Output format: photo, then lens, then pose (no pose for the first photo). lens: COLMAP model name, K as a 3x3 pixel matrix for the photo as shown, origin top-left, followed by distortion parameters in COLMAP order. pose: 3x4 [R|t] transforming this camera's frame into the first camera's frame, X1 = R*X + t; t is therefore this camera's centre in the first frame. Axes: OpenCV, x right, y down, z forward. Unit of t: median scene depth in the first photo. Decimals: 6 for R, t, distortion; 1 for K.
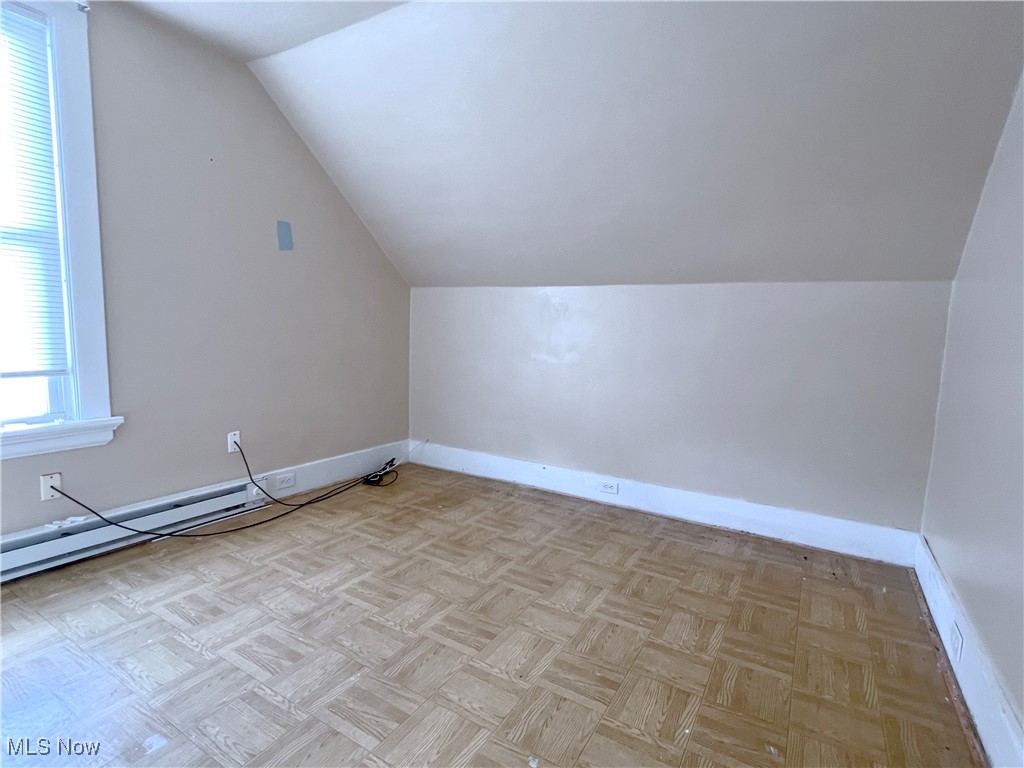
lens RADIAL K [[507.7, 0, 511.7], [0, 507.7, 383.4], [0, 0, 1]] dist [0.000421, 0.001268]
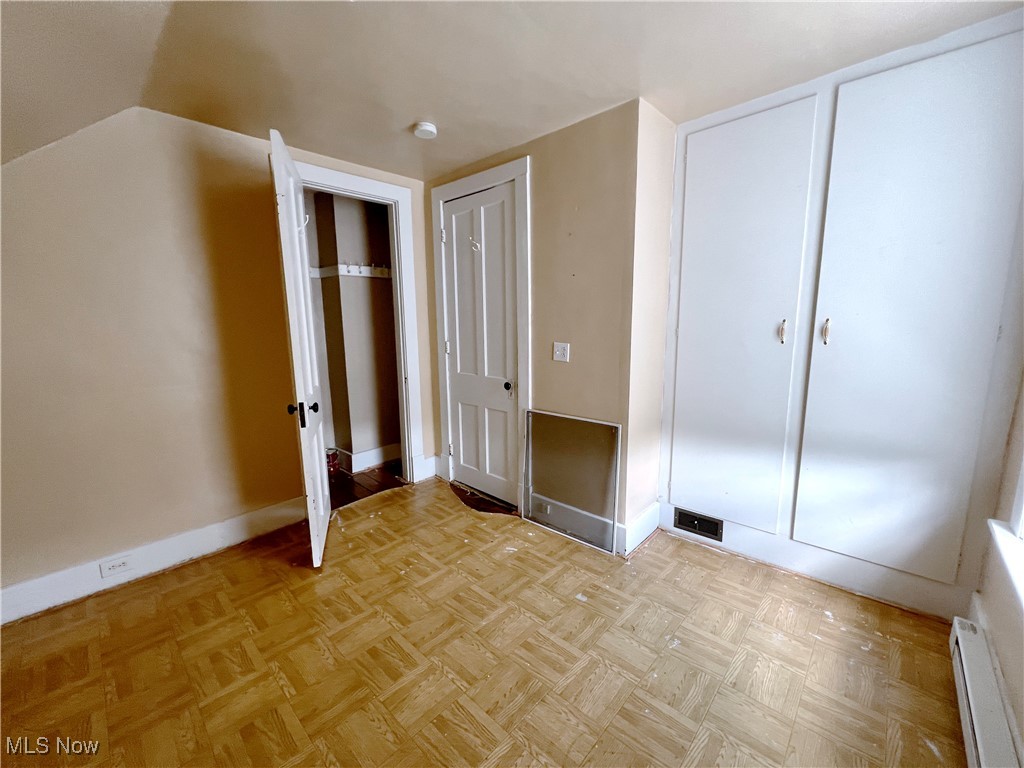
lens RADIAL K [[406.5, 0, 513.4], [0, 406.5, 385.2], [0, 0, 1]] dist [-0.002758, 0.000901]
pose [[-0.978059, -0.052564, 0.201586, -0.436273], [0.003429, 0.963451, 0.267862, -0.291224], [-0.208298, 0.262676, -0.942132, 1.392848]]
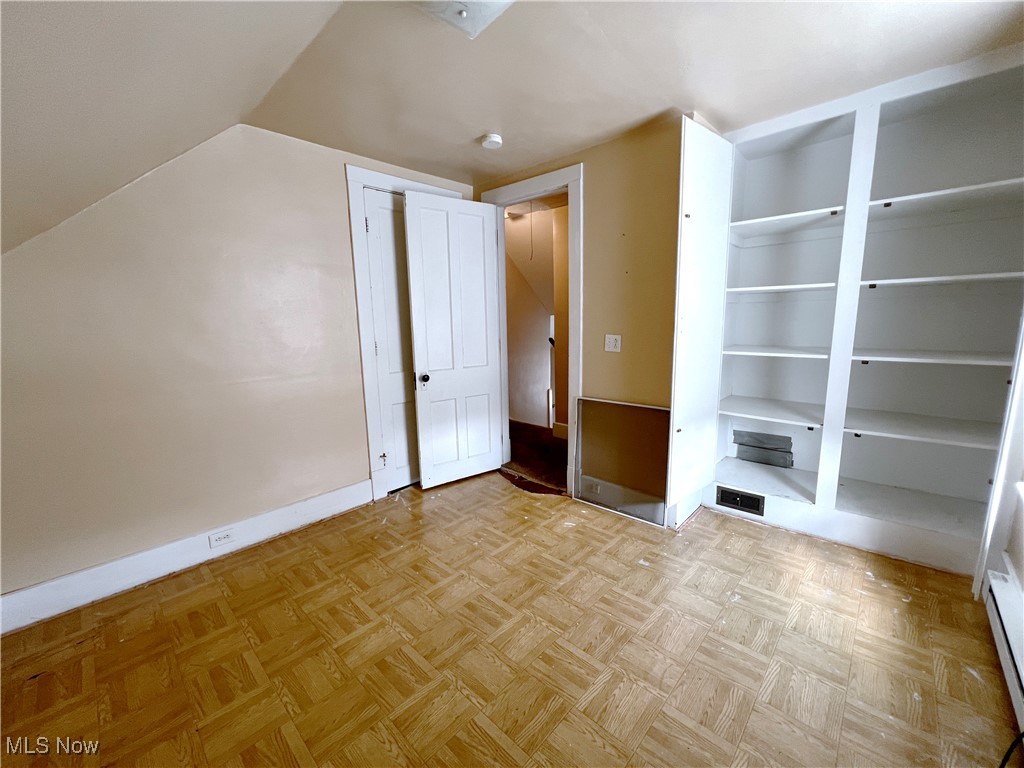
lens RADIAL K [[406.5, 0, 513.0], [0, 406.5, 385.6], [0, 0, 1]] dist [-0.002758, 0.000901]
pose [[-0.977333, -0.046741, 0.206482, -0.292864], [0.011627, 0.962001, 0.272798, -0.292979], [-0.211387, 0.269015, -0.939652, 1.533172]]
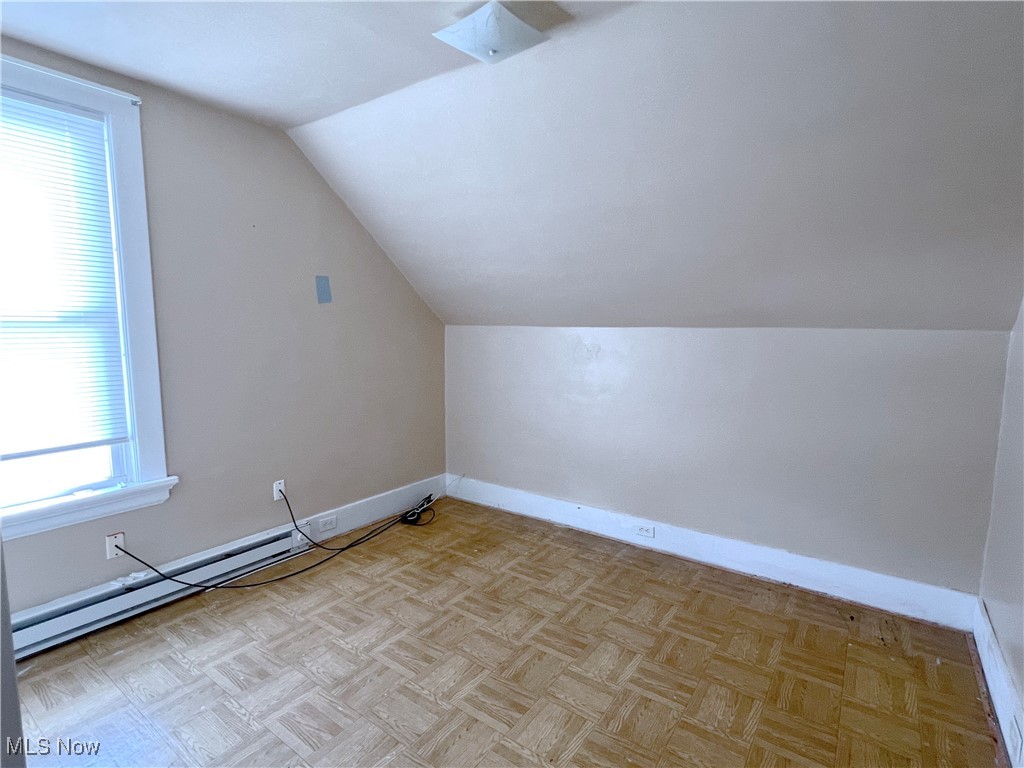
lens RADIAL K [[507.7, 0, 512.0], [0, 507.7, 384.1], [0, 0, 1]] dist [0.000421, 0.001268]
pose [[0.996810, -0.015819, -0.078225, 0.022798], [0.015978, 0.999871, 0.001416, -0.129203], [0.078193, -0.002661, 0.996935, -0.008295]]
